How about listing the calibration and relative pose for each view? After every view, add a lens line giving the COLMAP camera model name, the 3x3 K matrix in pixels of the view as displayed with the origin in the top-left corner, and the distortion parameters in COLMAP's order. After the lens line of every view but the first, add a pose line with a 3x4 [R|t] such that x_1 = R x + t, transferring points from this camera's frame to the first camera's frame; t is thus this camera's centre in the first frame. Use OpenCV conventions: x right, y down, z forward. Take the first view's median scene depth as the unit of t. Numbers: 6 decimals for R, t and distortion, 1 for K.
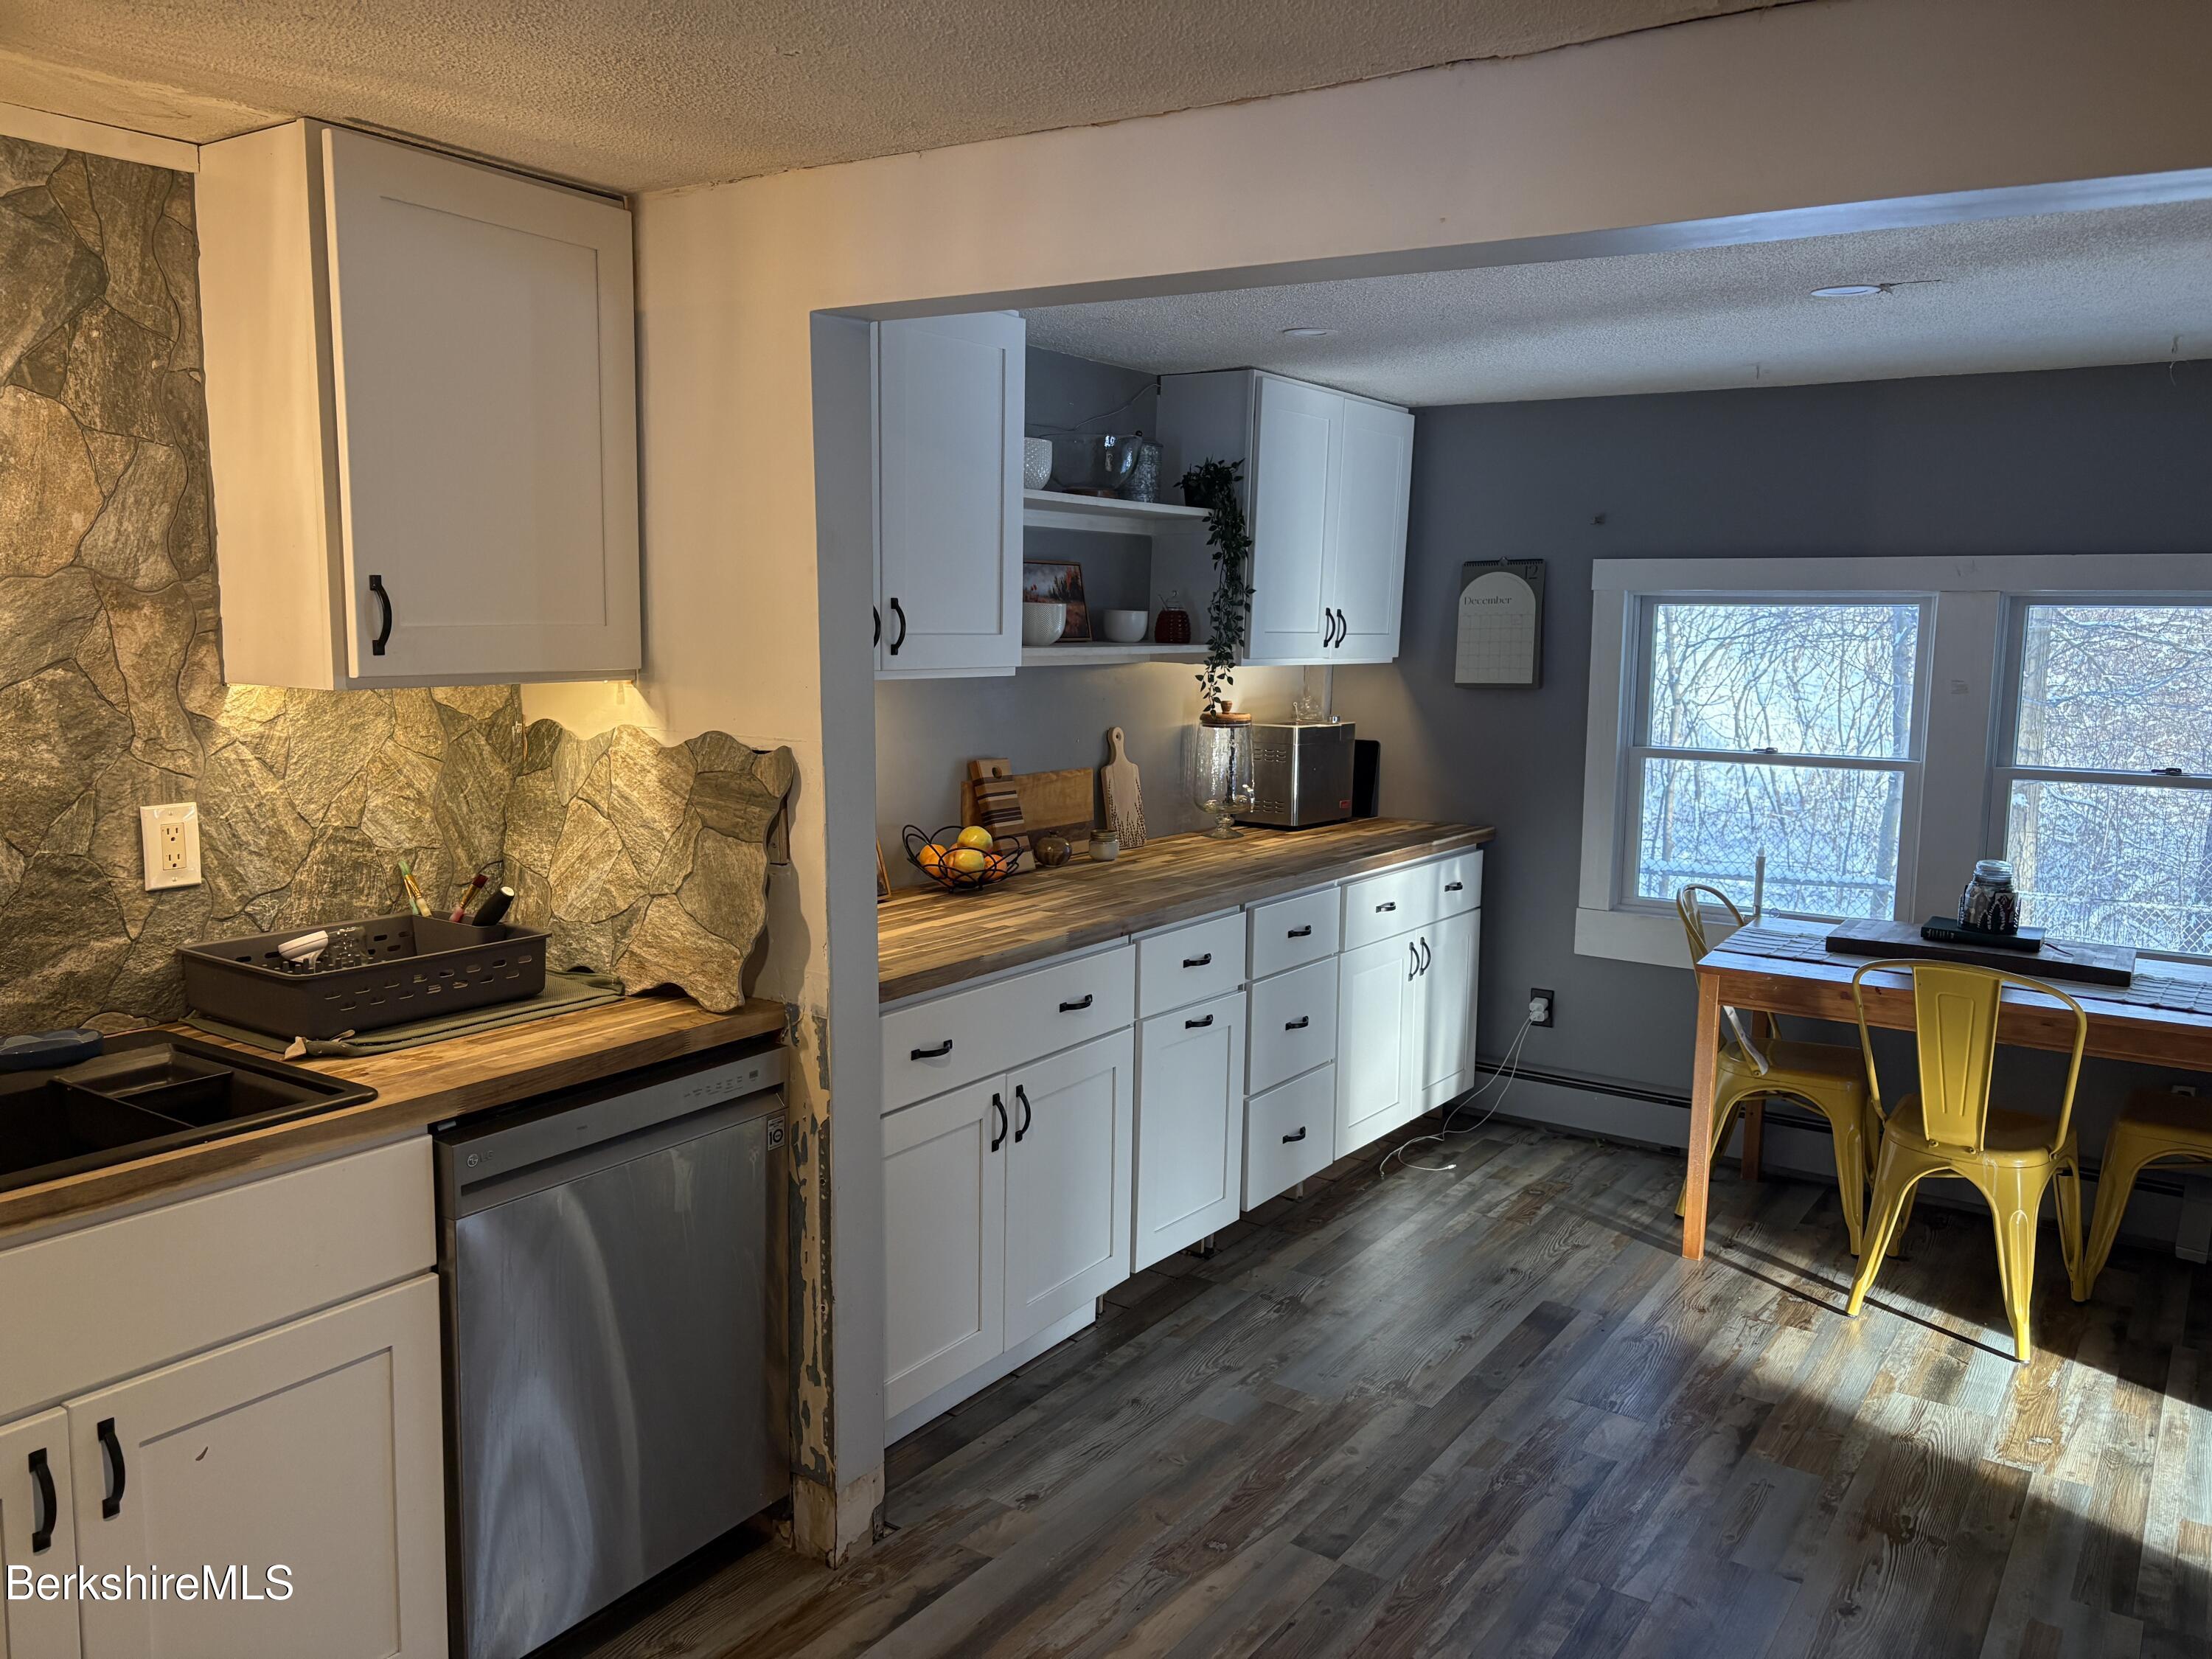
lens RADIAL K [[1671.0, 0, 1097.6], [0, 1671.0, 823.7], [0, 0, 1]] dist [0.042149, -0.027839]
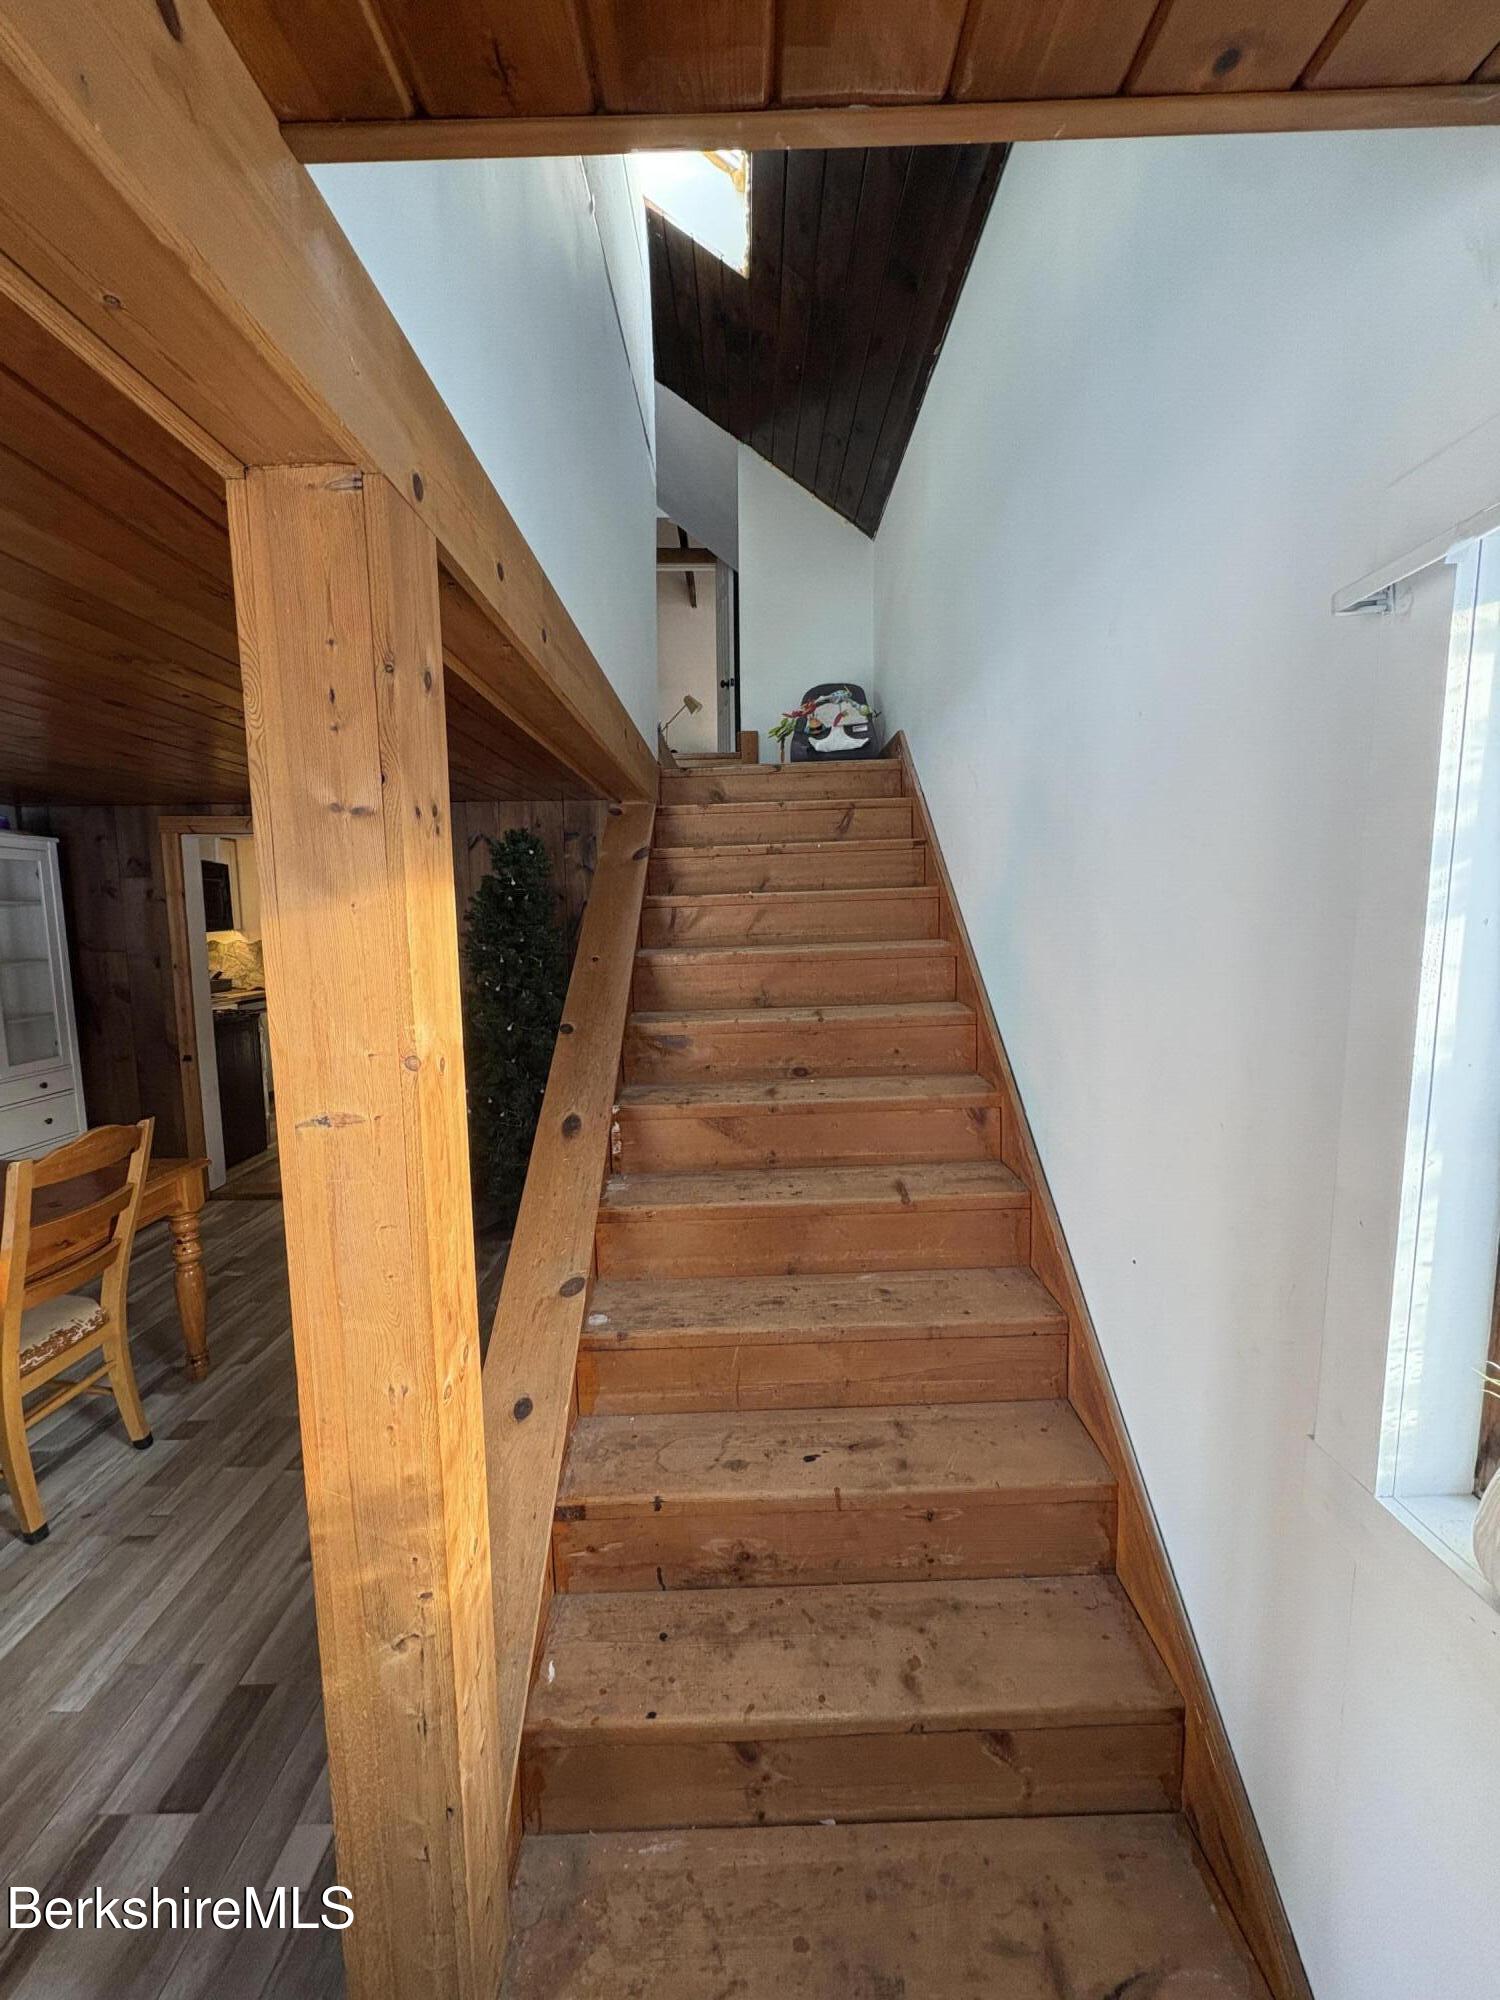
lens RADIAL K [[790.2, 0, 750.0], [0, 790.2, 1000.0], [0, 0, 1]] dist [-0.000502, -0.000223]
pose [[0.820144, -0.087641, 0.565404, -0.277668], [0.095955, 0.995271, 0.015086, 0.173668], [-0.564053, 0.041880, 0.824676, -1.361414]]
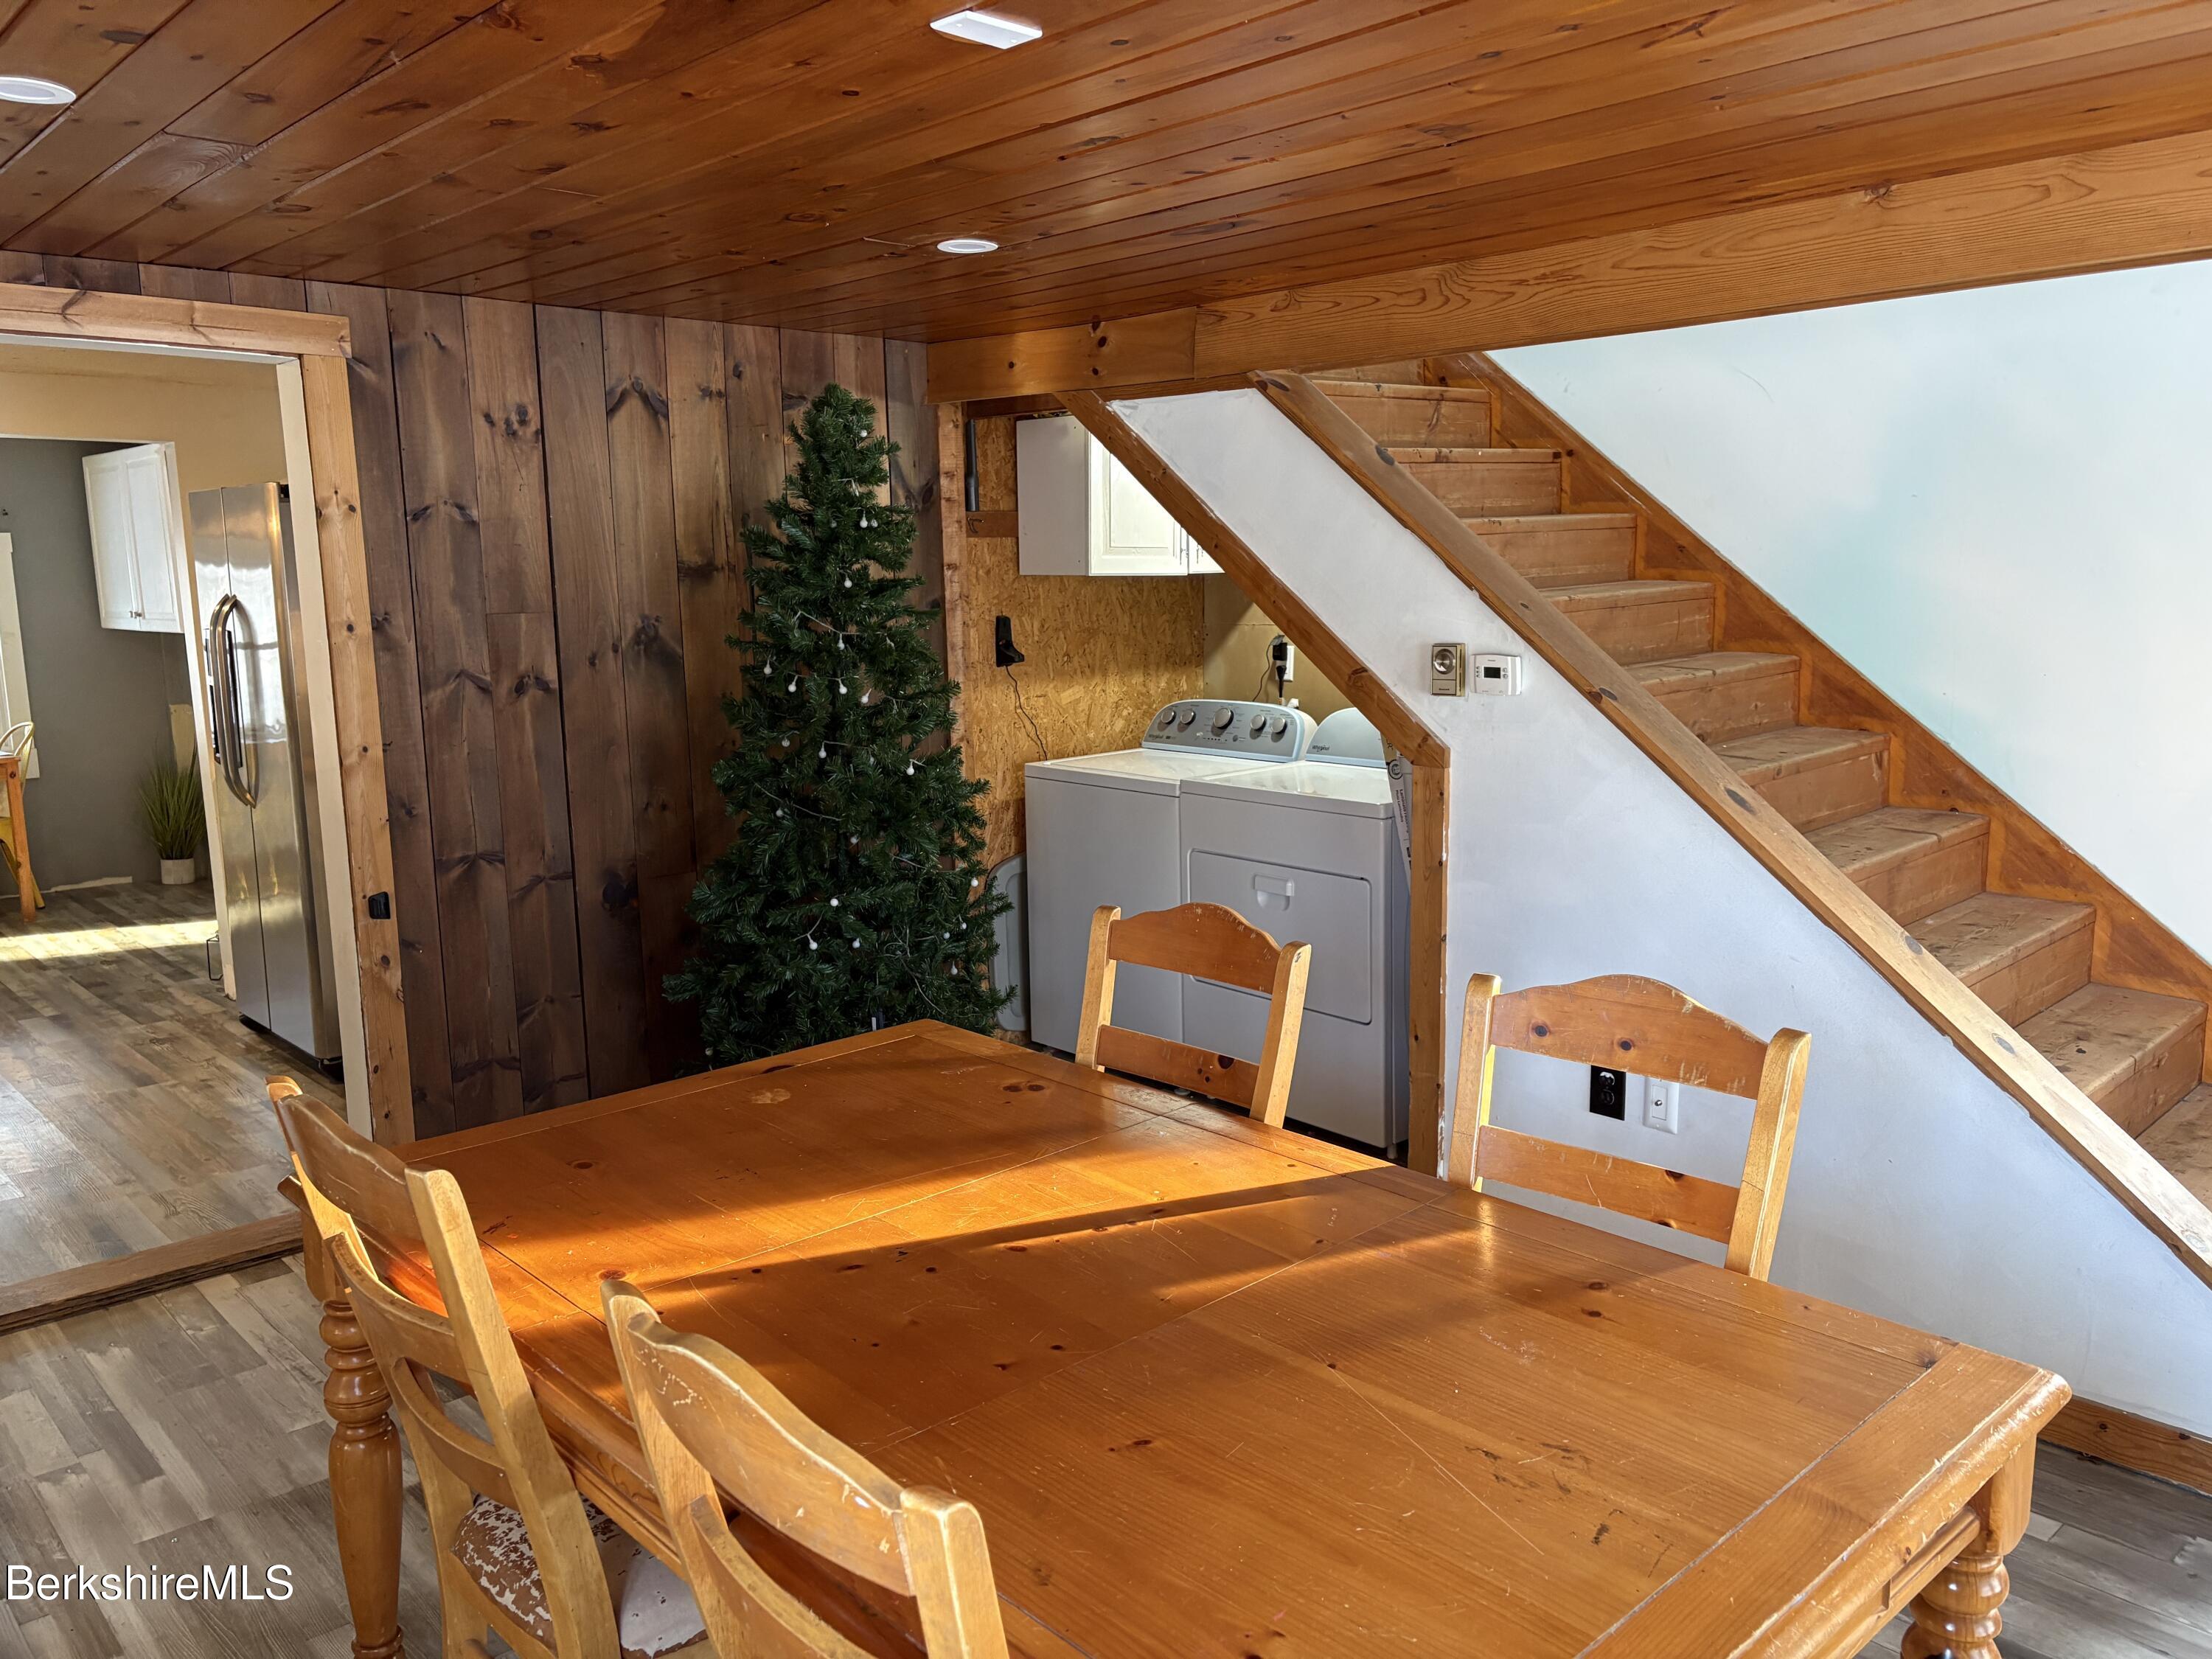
lens RADIAL K [[1671.0, 0, 1097.6], [0, 1671.0, 823.7], [0, 0, 1]] dist [0.042149, -0.027839]
pose [[0.213620, -0.166693, 0.962590, -0.997704], [0.142487, 0.980114, 0.138107, 0.096368], [-0.966470, 0.107654, 0.233123, -0.762834]]
